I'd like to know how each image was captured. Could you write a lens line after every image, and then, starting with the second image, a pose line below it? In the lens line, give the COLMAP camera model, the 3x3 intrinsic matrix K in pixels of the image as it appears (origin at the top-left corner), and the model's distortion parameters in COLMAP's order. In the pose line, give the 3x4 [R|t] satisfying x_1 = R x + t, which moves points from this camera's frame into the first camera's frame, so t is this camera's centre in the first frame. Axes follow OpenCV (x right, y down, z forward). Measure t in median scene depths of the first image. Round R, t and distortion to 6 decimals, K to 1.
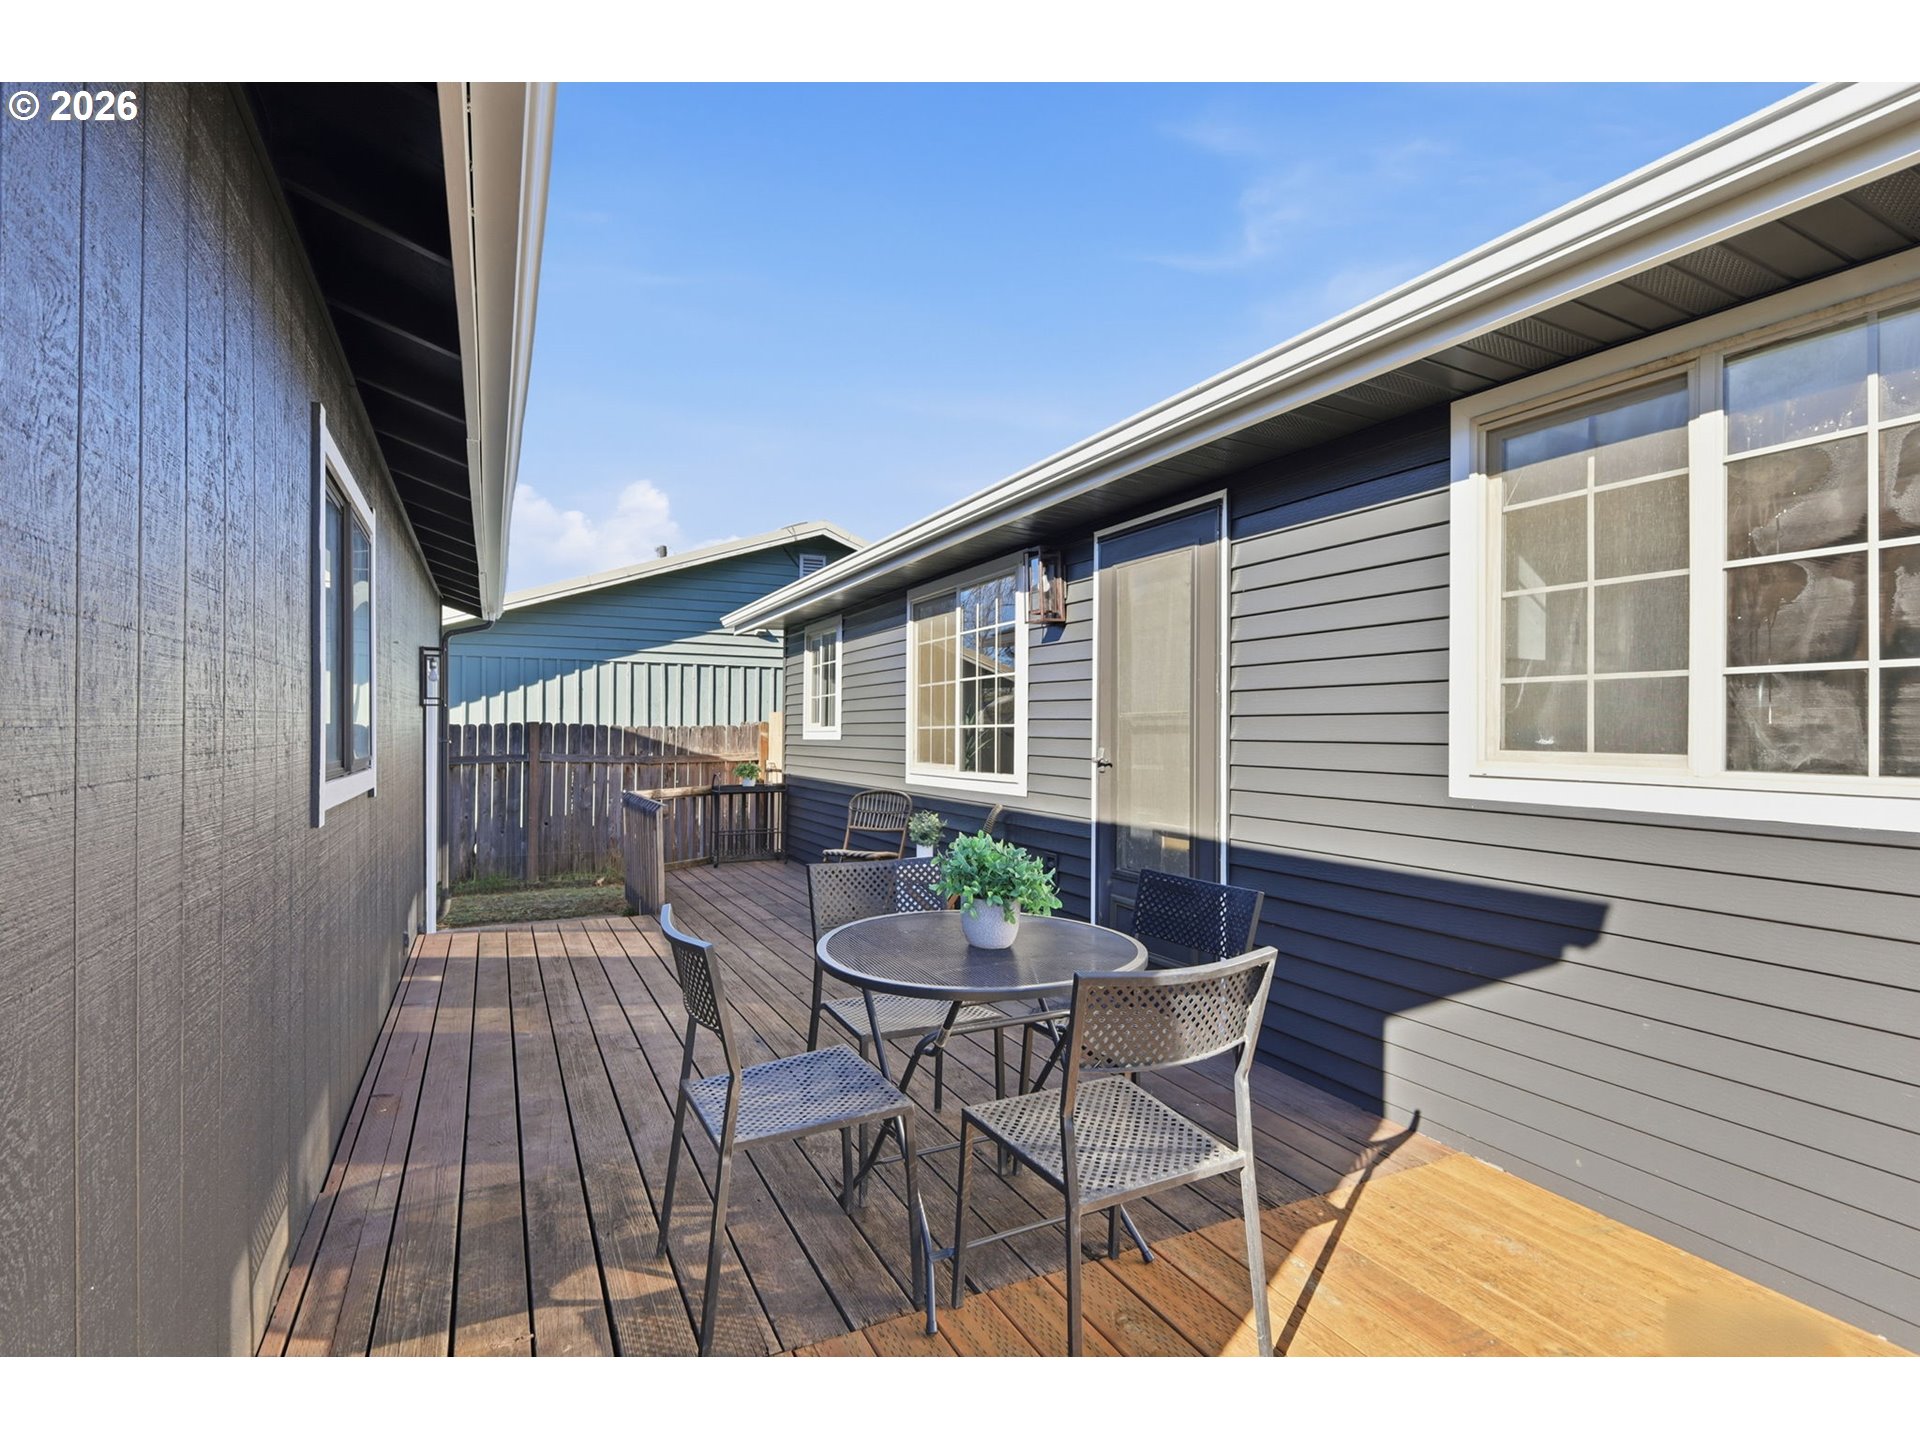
lens RADIAL K [[926.4, 0, 962.4], [0, 926.4, 723.8], [0, 0, 1]] dist [-0.000123, -0.000218]
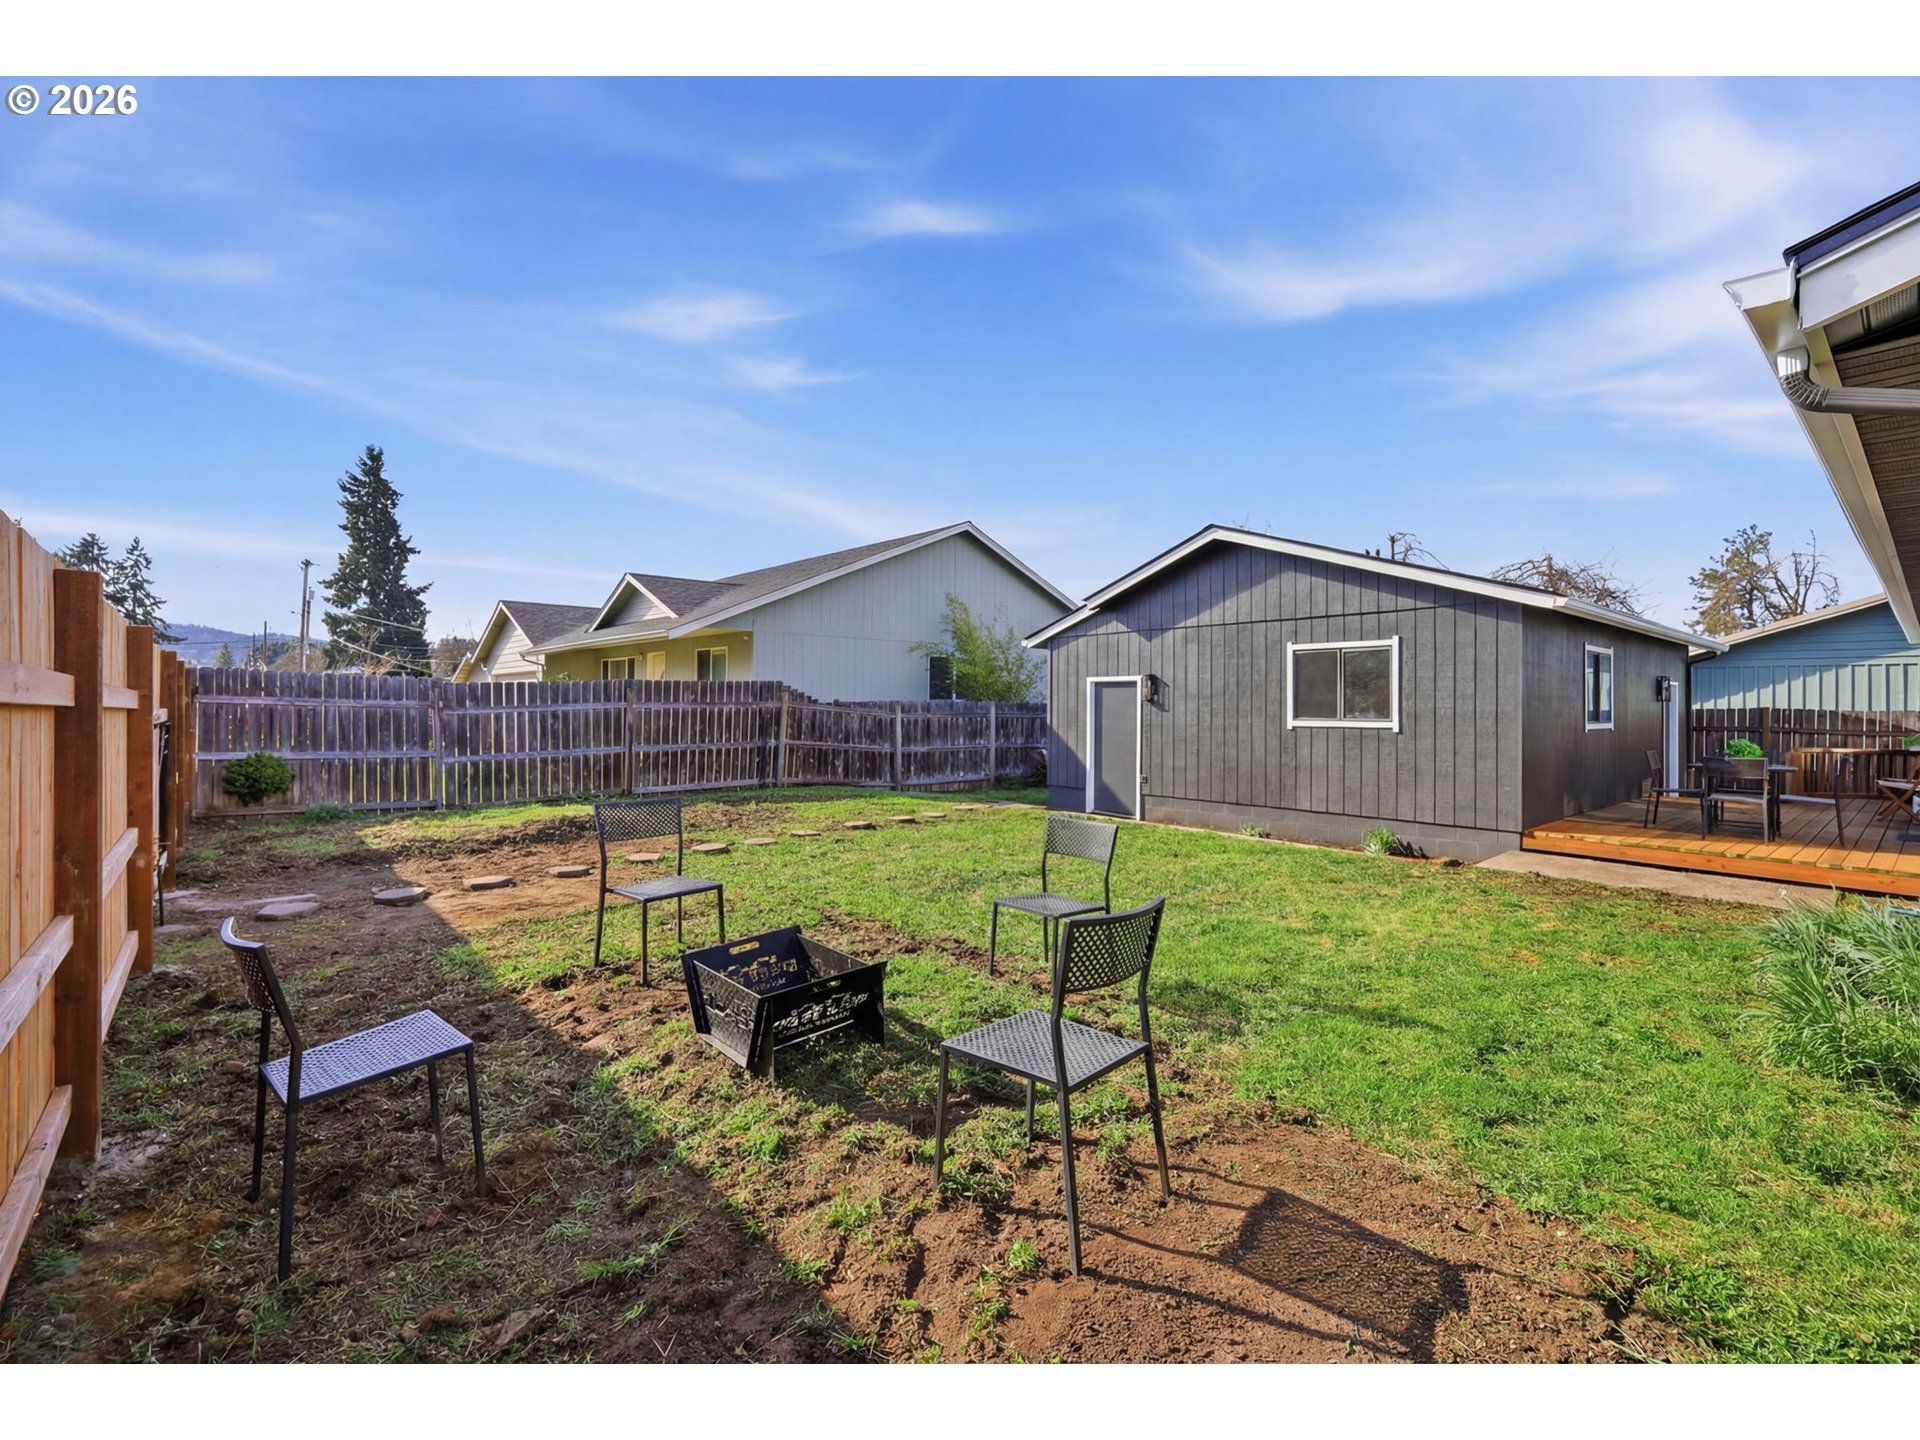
lens RADIAL K [[836.5, 0, 951.8], [0, 836.5, 702.9], [0, 0, 1]] dist [-0.001719, 0.000219]
pose [[0.227916, 0.002035, -0.973679, 1.256495], [-0.003416, 0.999993, 0.001290, -0.014722], [0.973675, 0.003032, 0.227921, -1.438819]]
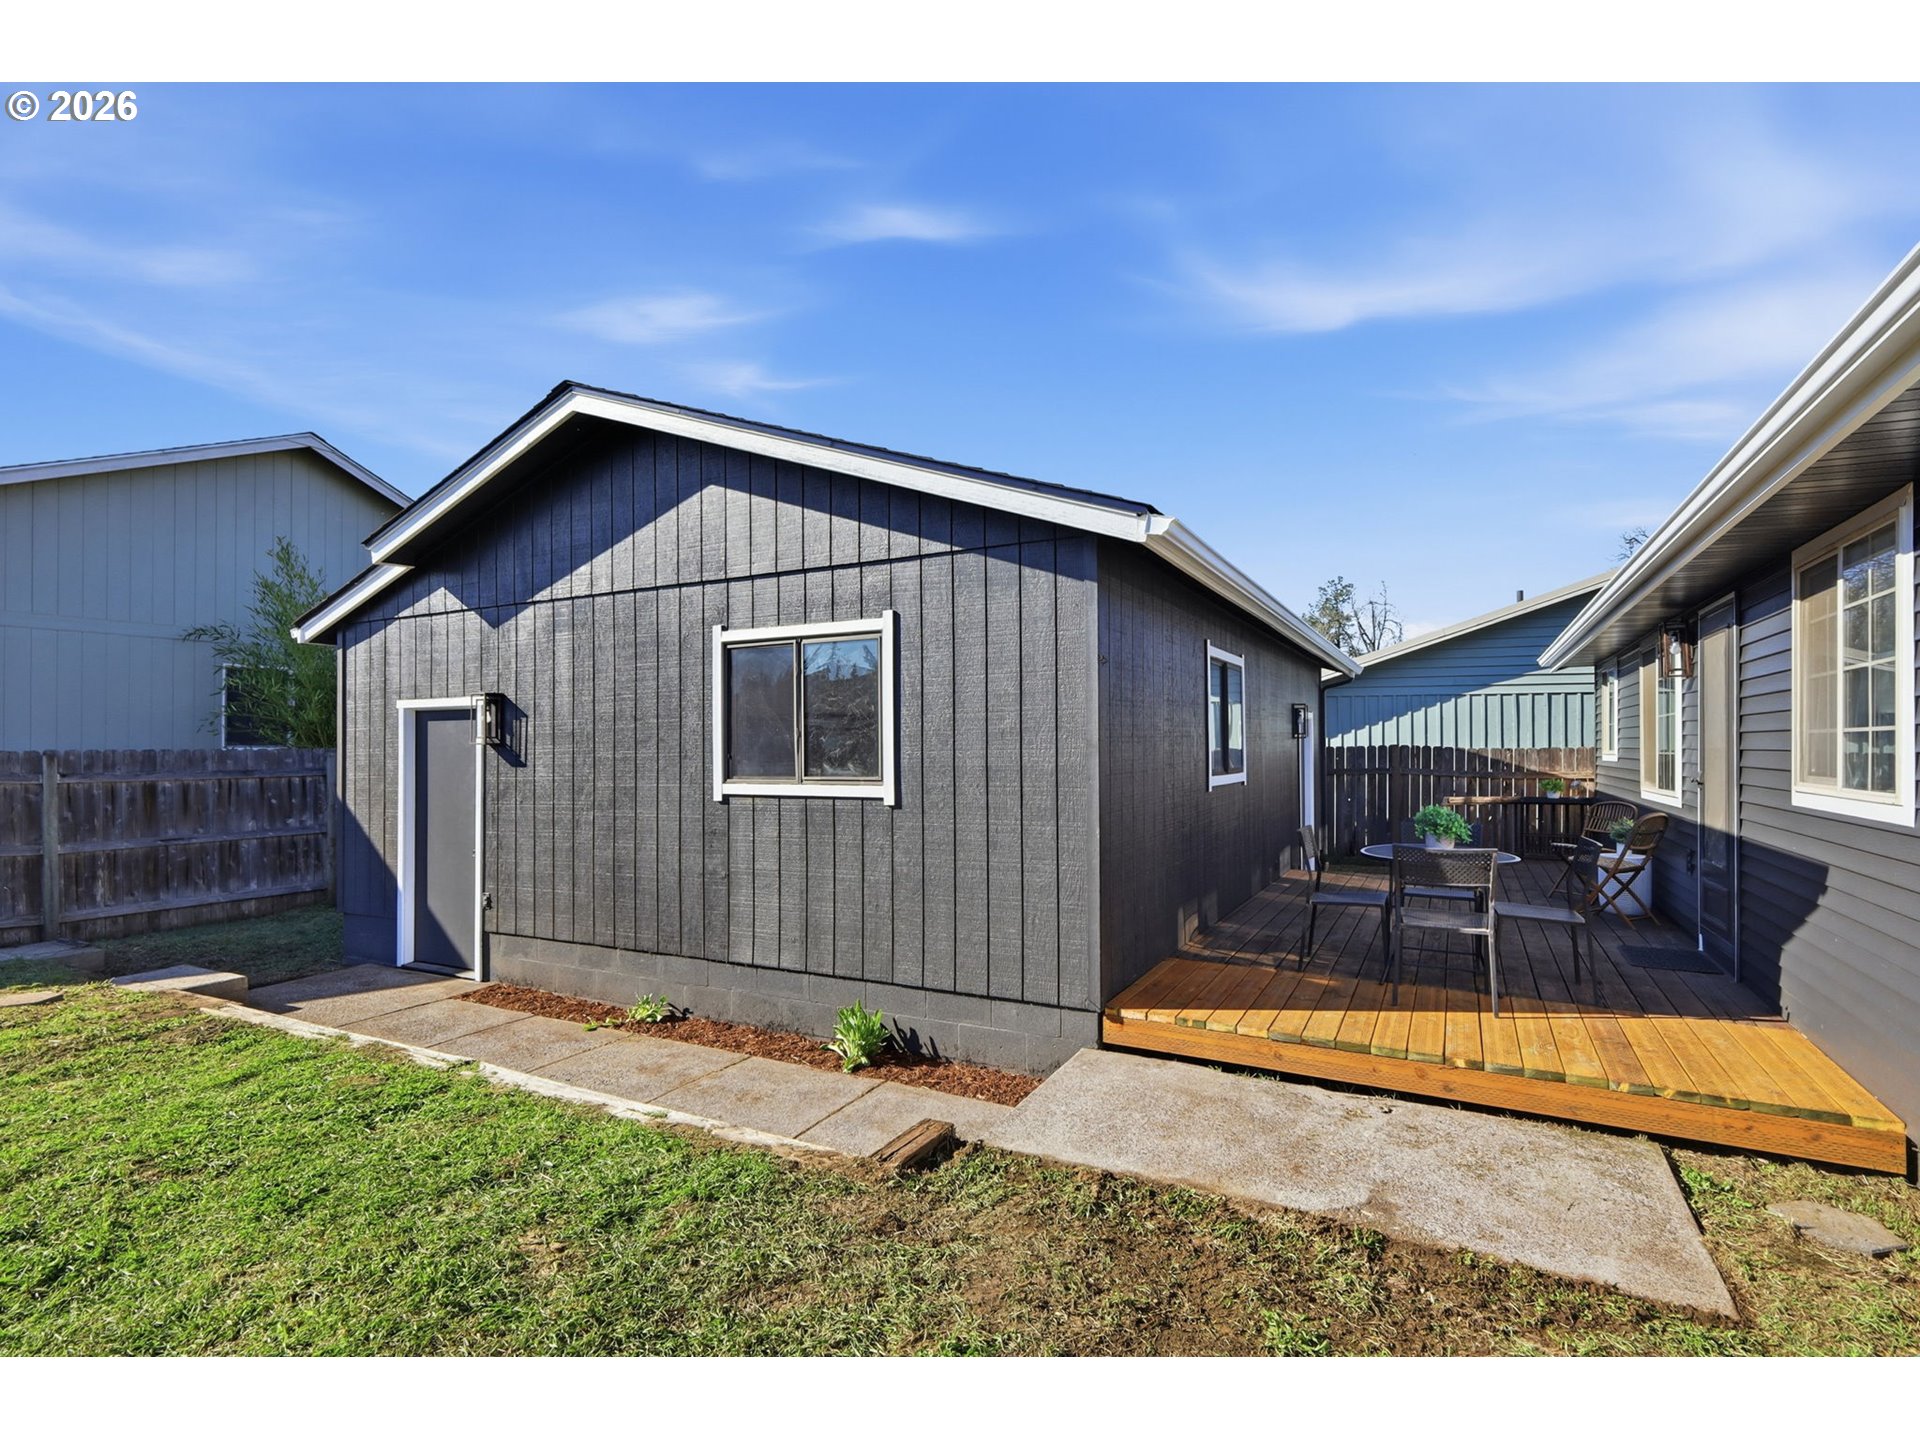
lens RADIAL K [[933.6, 0, 961.6], [0, 933.6, 734.2], [0, 0, 1]] dist [0.002657, 0.000193]
pose [[0.575346, -0.012217, -0.817819, 0.551291], [0.007379, 0.999925, -0.009746, -0.017949], [0.817877, -0.000427, 0.575393, -0.574191]]
